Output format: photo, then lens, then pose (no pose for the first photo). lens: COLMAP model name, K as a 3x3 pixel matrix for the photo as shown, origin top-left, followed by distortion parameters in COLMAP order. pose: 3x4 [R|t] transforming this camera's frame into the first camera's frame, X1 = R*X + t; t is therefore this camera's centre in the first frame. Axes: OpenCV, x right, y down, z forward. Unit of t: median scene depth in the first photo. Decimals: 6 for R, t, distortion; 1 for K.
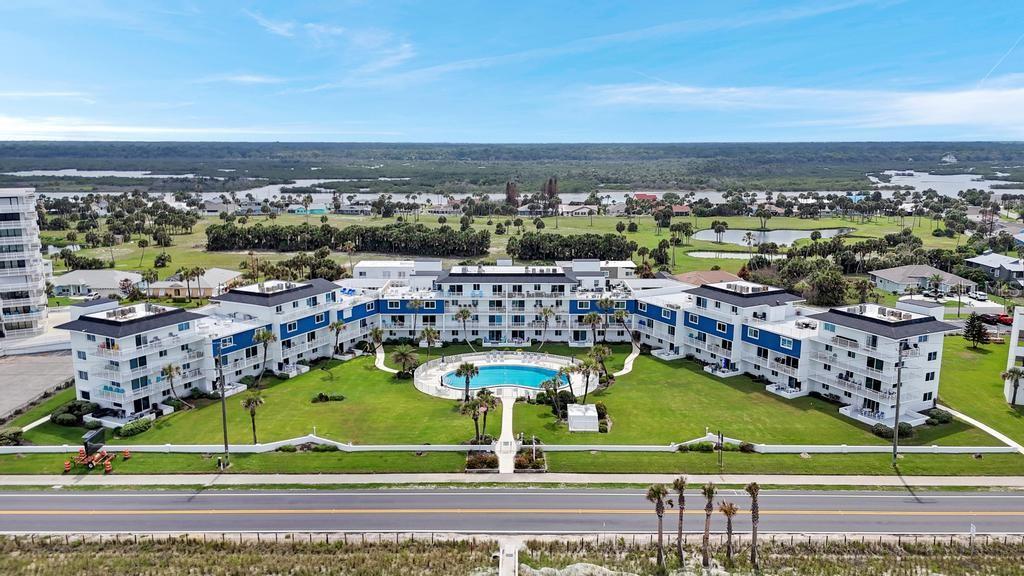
lens RADIAL K [[758.8, 0, 512.0], [0, 758.8, 288.0], [0, 0, 1]] dist [0.079749, -0.000036]
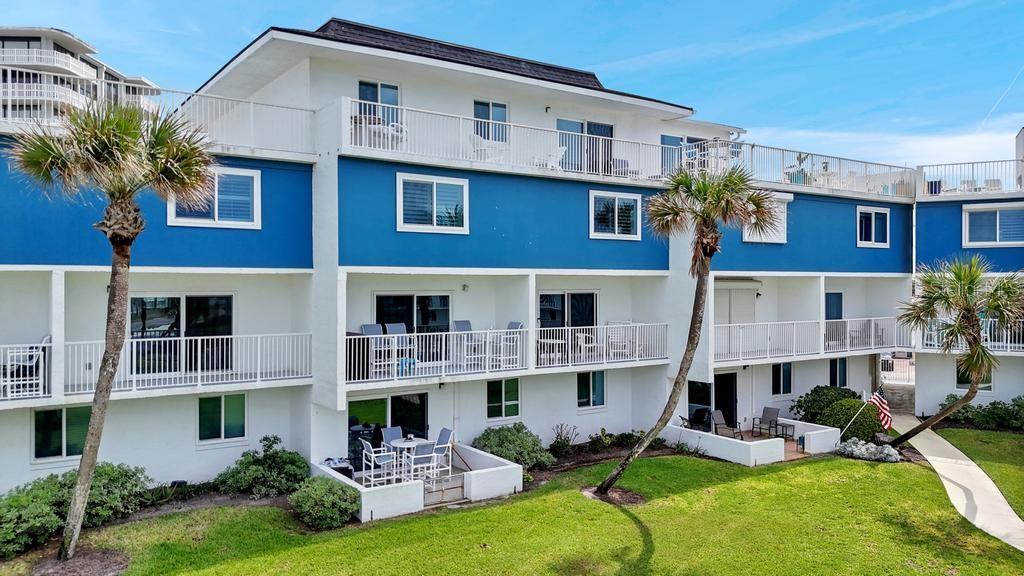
lens RADIAL K [[758.8, 0, 512.0], [0, 758.8, 288.0], [0, 0, 1]] dist [0.079749, -0.000036]
pose [[0.889552, -0.004349, -0.456813, -0.185097], [-0.084164, 0.981278, -0.173236, 0.089408], [0.449014, 0.192550, 0.872531, 0.808598]]
